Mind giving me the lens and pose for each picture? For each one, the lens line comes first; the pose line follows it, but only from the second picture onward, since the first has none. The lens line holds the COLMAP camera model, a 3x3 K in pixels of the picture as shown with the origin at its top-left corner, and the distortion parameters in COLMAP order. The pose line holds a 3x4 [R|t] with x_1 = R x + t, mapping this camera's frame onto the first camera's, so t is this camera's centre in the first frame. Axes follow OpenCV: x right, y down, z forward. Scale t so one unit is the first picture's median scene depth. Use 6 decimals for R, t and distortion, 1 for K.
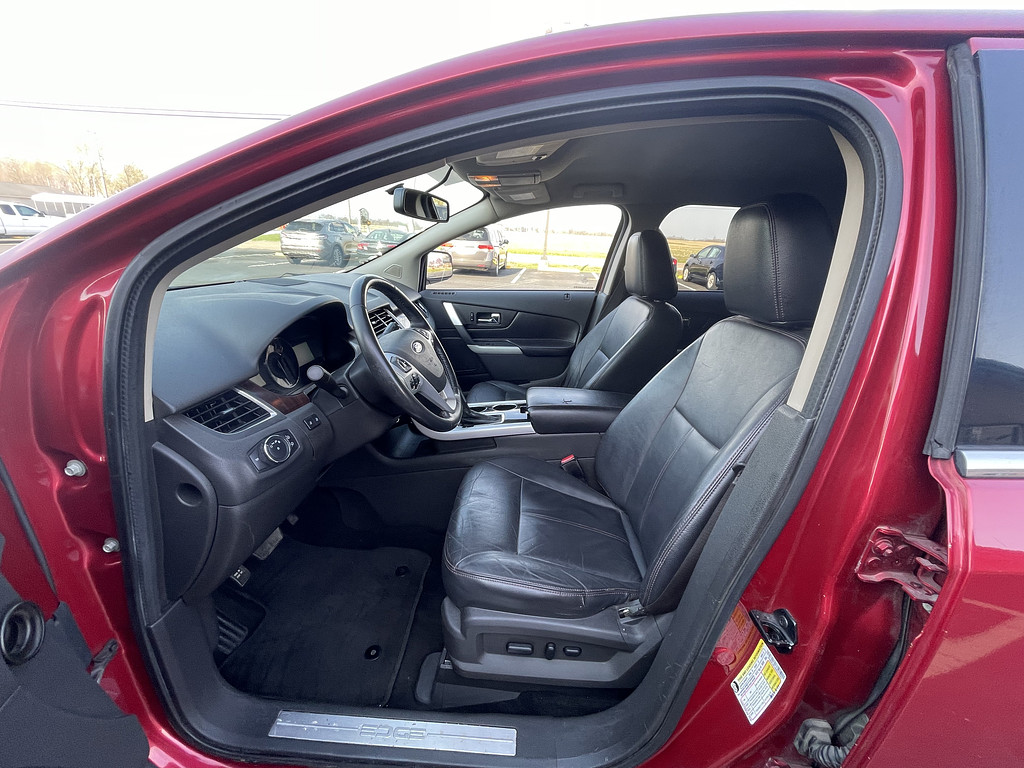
lens RADIAL K [[410.7, 0, 506.6], [0, 410.7, 388.6], [0, 0, 1]] dist [-0.000286, 0.000356]
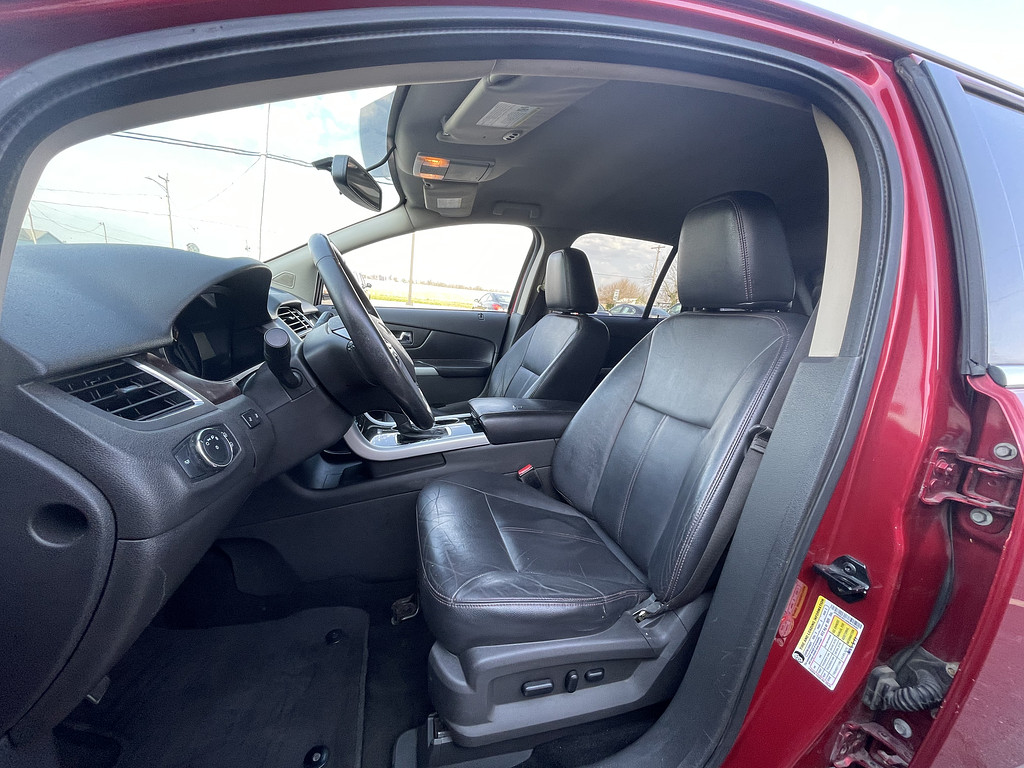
lens RADIAL K [[411.4, 0, 508.4], [0, 411.4, 389.0], [0, 0, 1]] dist [0.000688, -0.000357]
pose [[0.947001, -0.027052, 0.320091, -0.271129], [0.062287, 0.993000, -0.100358, 0.125379], [-0.315135, 0.114976, 0.942056, 0.184638]]
